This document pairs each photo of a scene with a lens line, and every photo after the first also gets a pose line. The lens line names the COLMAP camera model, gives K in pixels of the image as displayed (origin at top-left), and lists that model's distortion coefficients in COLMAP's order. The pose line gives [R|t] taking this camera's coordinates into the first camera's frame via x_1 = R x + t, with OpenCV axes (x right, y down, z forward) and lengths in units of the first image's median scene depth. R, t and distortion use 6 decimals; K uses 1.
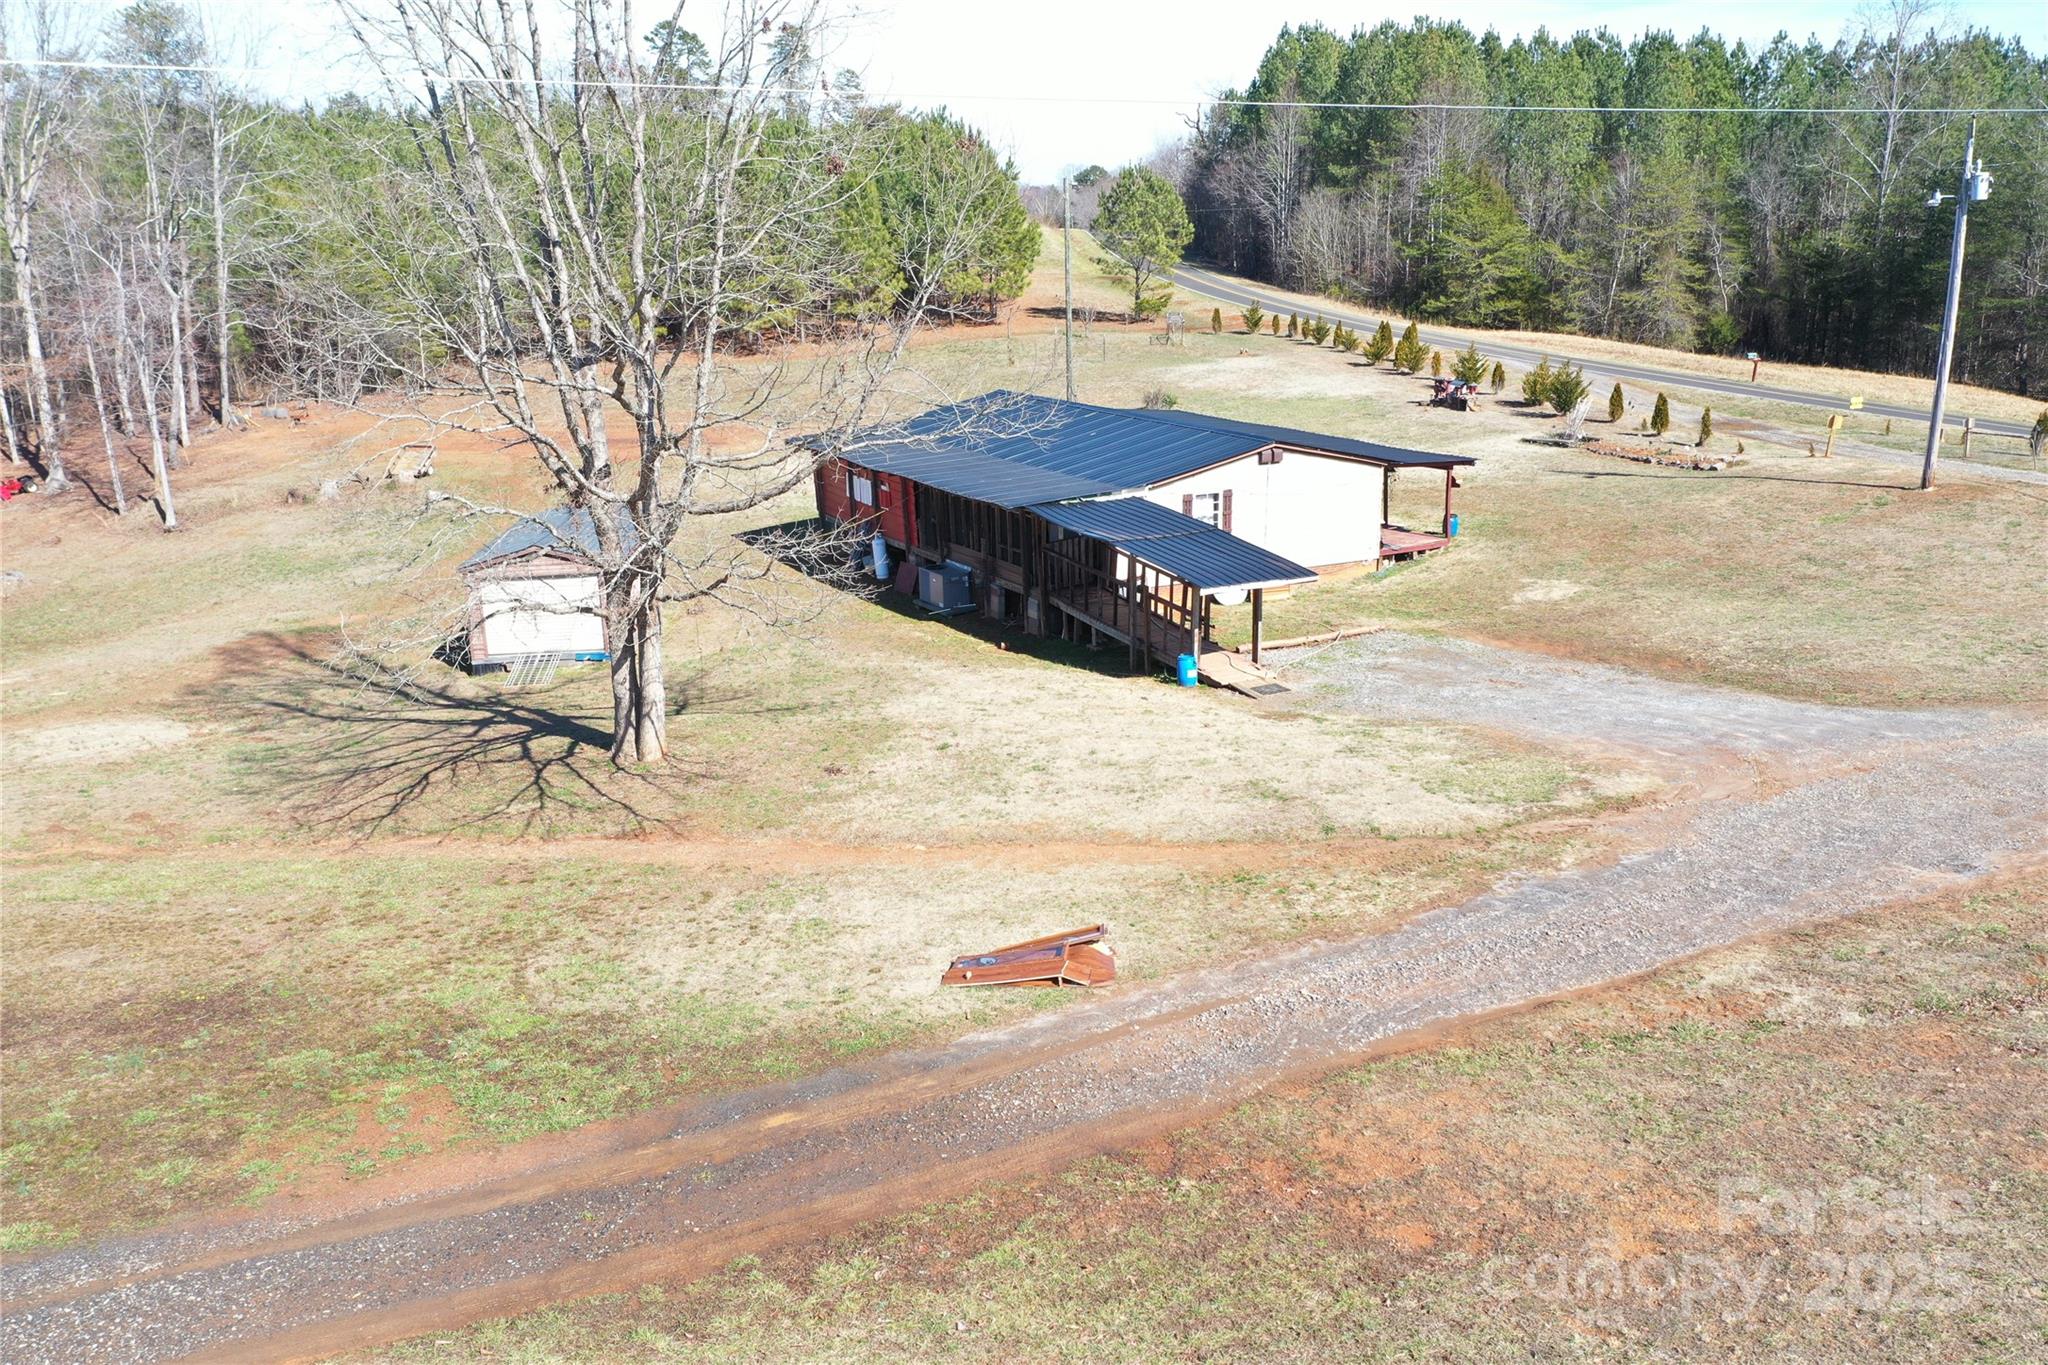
lens RADIAL K [[1672.7, 0, 1018.7], [0, 1672.7, 671.4], [0, 0, 1]] dist [0.020528, -0.014075]
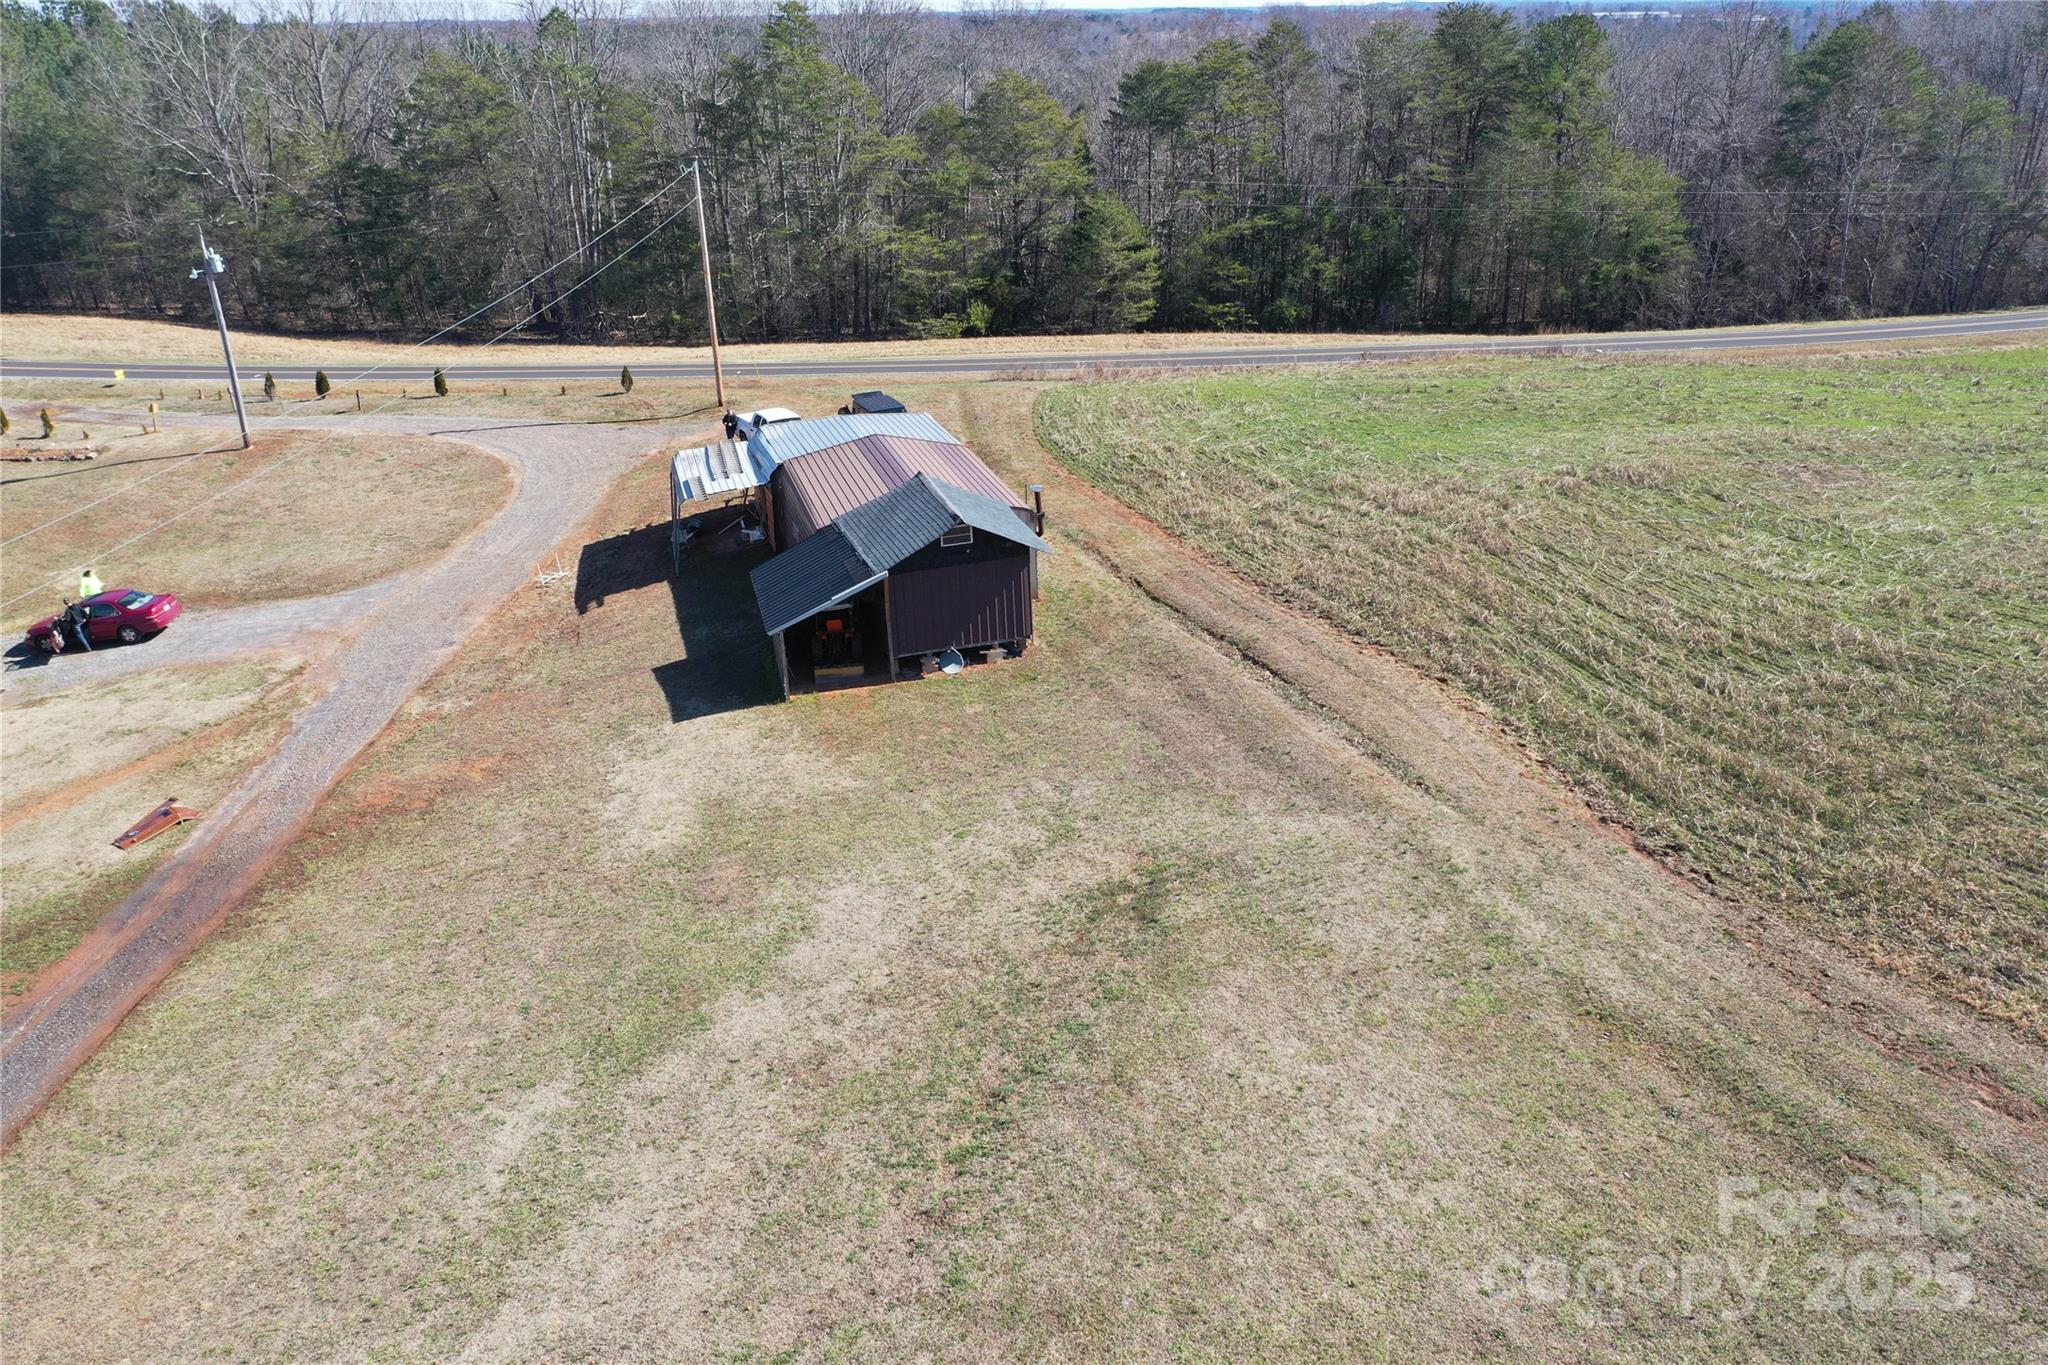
lens RADIAL K [[1672.7, 0, 1020.6], [0, 1672.7, 681.6], [0, 0, 1]] dist [0.020528, -0.014075]
pose [[0.482732, -0.344342, 0.805232, -0.981712], [0.261063, 0.934236, 0.243002, -0.199905], [-0.835952, 0.092911, 0.540881, -0.964476]]
